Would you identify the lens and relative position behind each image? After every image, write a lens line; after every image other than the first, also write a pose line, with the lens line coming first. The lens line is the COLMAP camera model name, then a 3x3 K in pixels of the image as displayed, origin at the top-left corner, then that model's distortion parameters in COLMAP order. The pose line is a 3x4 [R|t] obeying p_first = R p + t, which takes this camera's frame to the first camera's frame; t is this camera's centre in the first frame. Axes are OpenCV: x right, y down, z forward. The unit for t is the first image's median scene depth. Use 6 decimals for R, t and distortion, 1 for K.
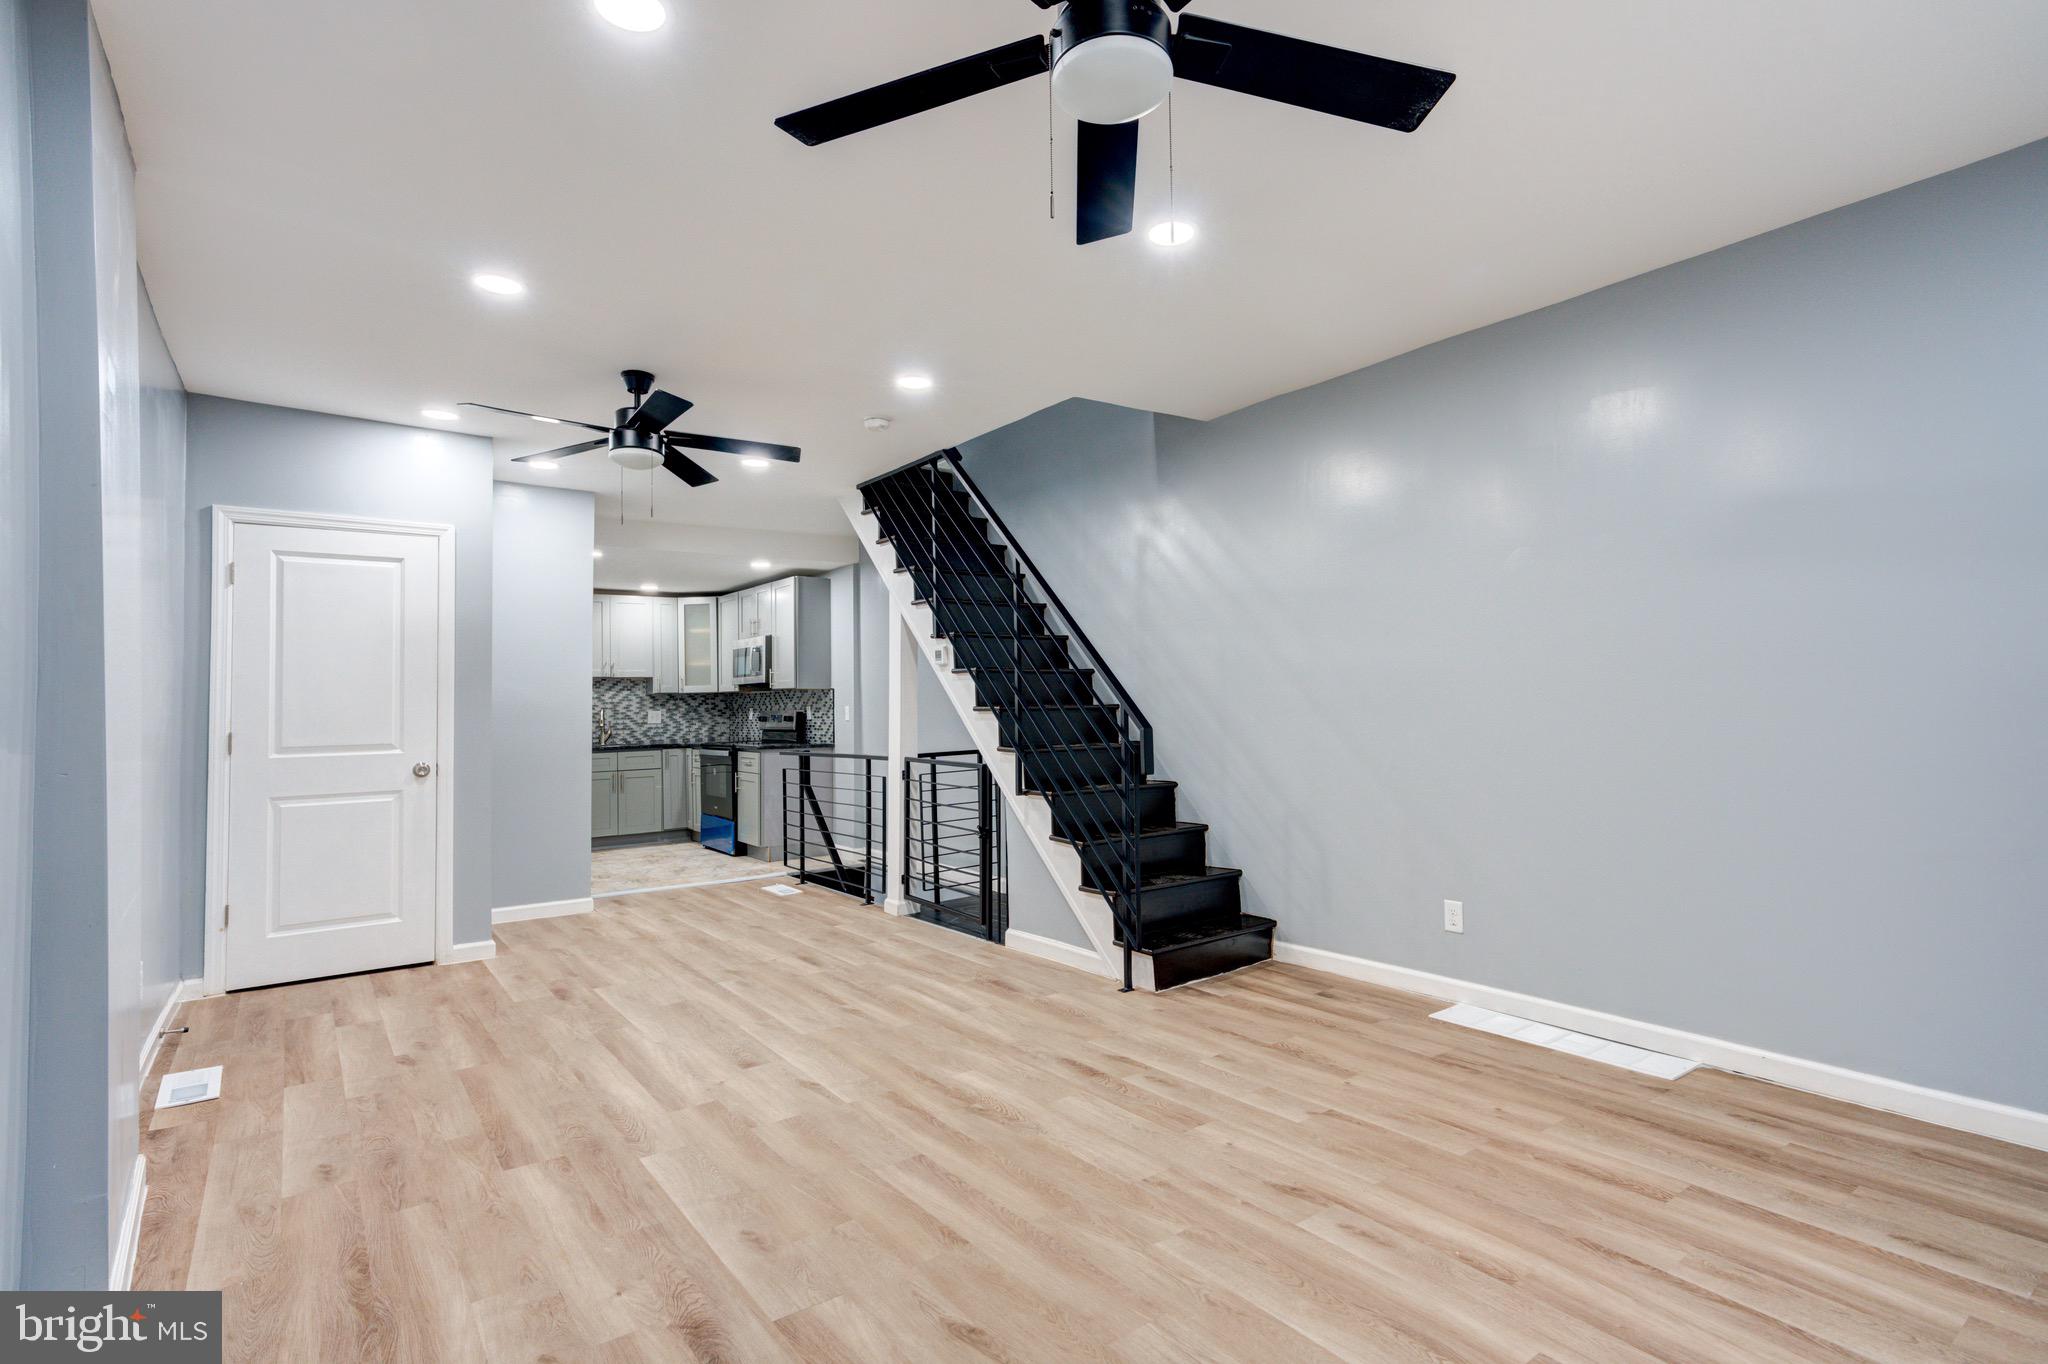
lens RADIAL K [[1013.7, 0, 1032.7], [0, 1013.7, 662.1], [0, 0, 1]] dist [-0.001983, 0.019865]
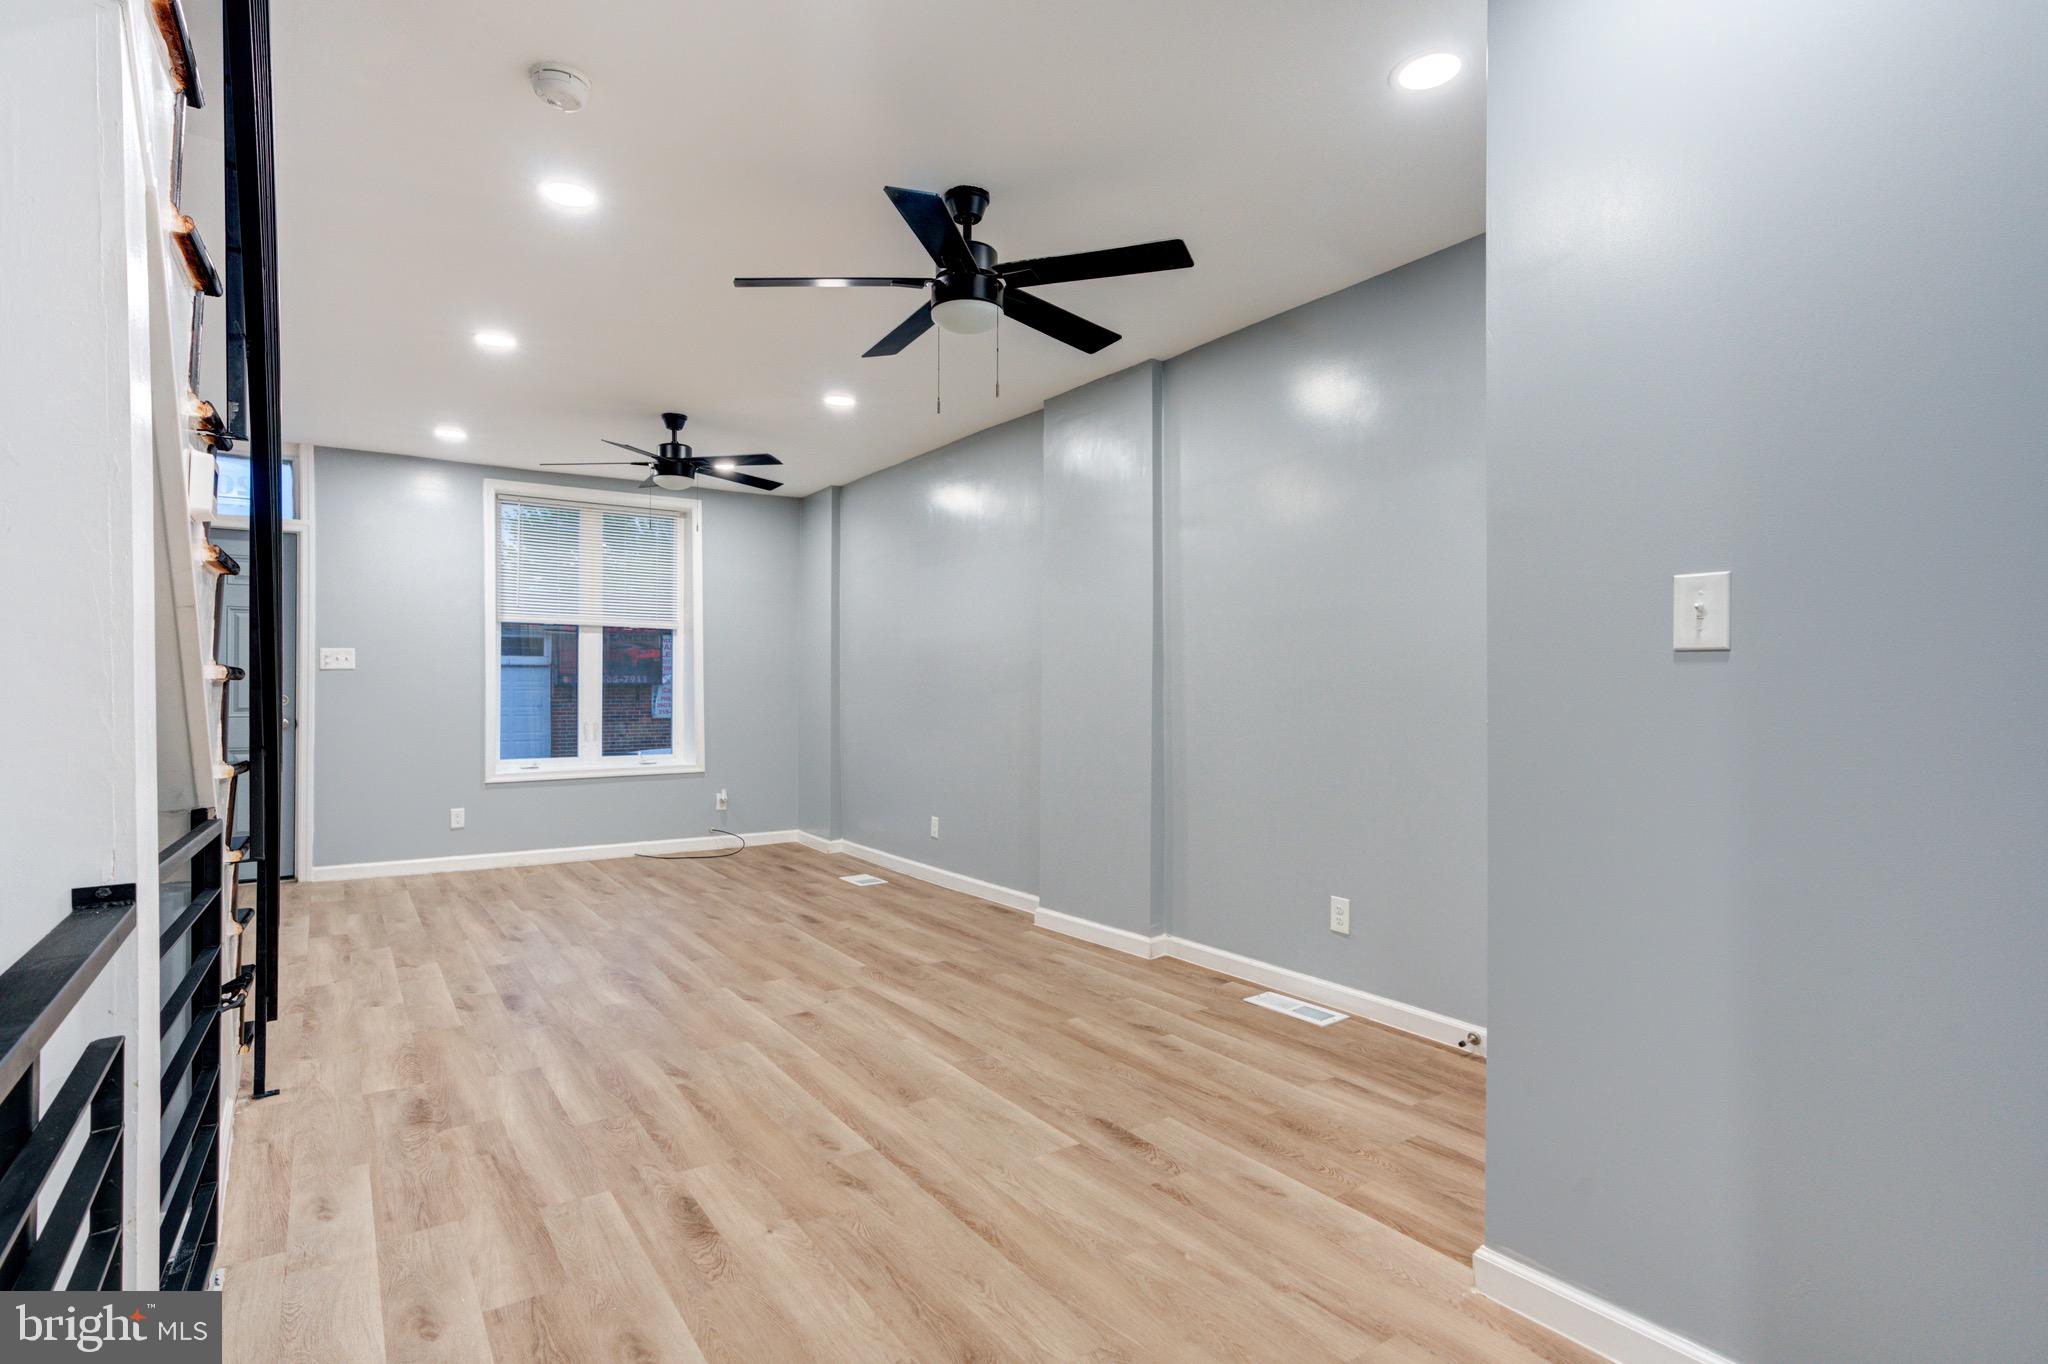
lens RADIAL K [[1013.7, 0, 1024.0], [0, 1013.7, 682.0], [0, 0, 1]] dist [0.000762, 0.016711]
pose [[-0.999441, 0.017903, 0.028249, -0.432310], [0.016320, 0.998336, -0.055310, 0.087906], [-0.029192, -0.054818, -0.998070, 1.640227]]
